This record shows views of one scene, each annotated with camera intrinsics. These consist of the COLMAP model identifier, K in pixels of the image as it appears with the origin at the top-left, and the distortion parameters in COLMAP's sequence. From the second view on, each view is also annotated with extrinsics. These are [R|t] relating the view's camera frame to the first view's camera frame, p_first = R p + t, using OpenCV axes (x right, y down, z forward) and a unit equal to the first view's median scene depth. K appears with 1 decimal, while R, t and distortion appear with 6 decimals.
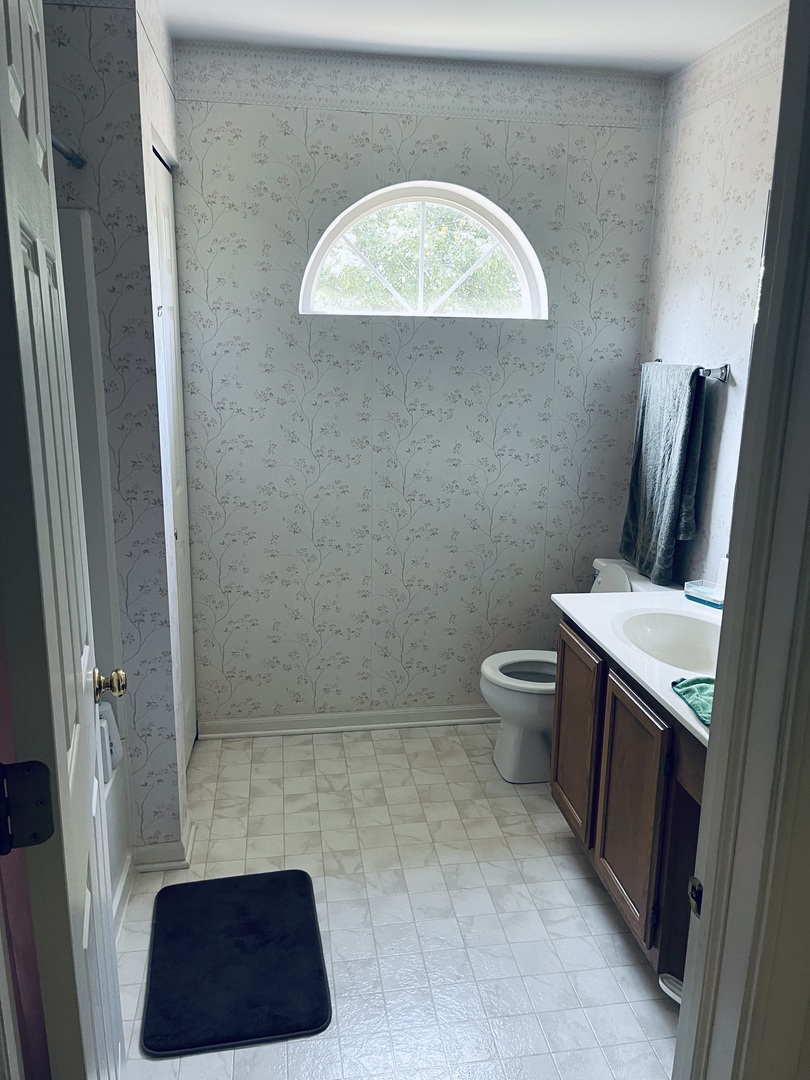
lens RADIAL K [[800.2, 0, 400.3], [0, 800.2, 511.6], [0, 0, 1]] dist [0.050947, -0.073529]
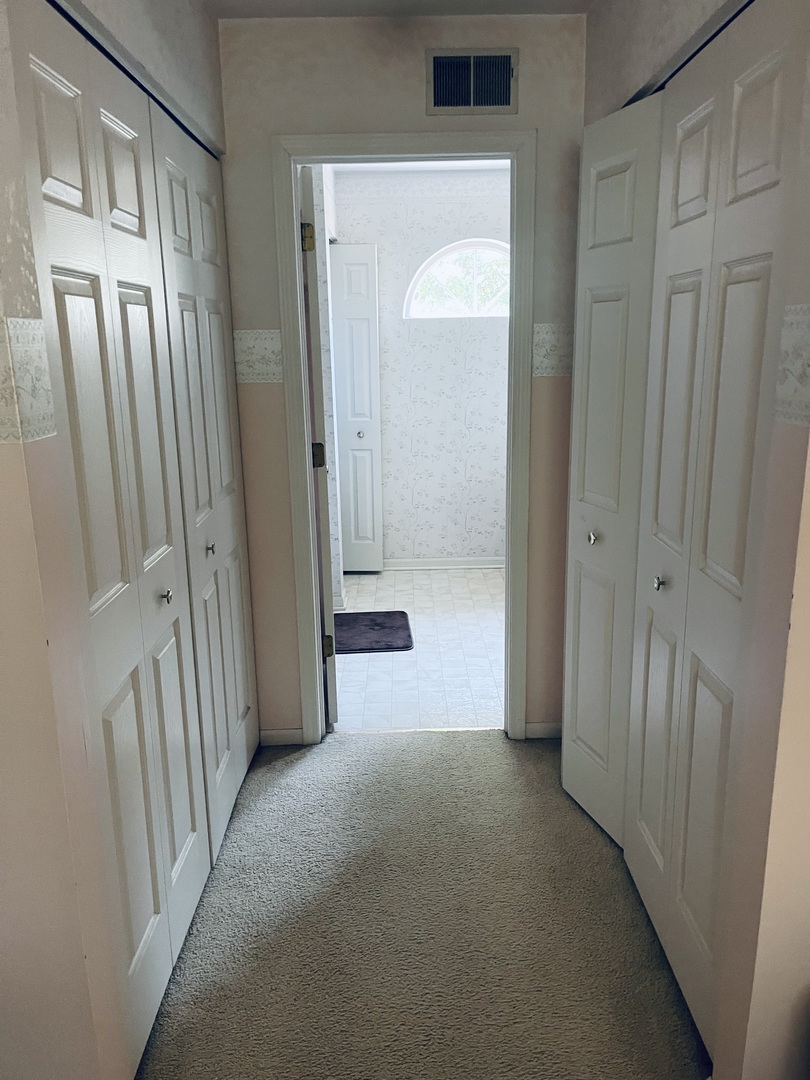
lens RADIAL K [[800.2, 0, 408.5], [0, 800.2, 538.4], [0, 0, 1]] dist [0.050947, -0.073529]
pose [[0.989912, 0.004389, -0.141619, 0.134905], [0.000285, 0.999456, 0.032971, 0.174121], [0.141687, -0.032679, 0.989372, -0.742440]]
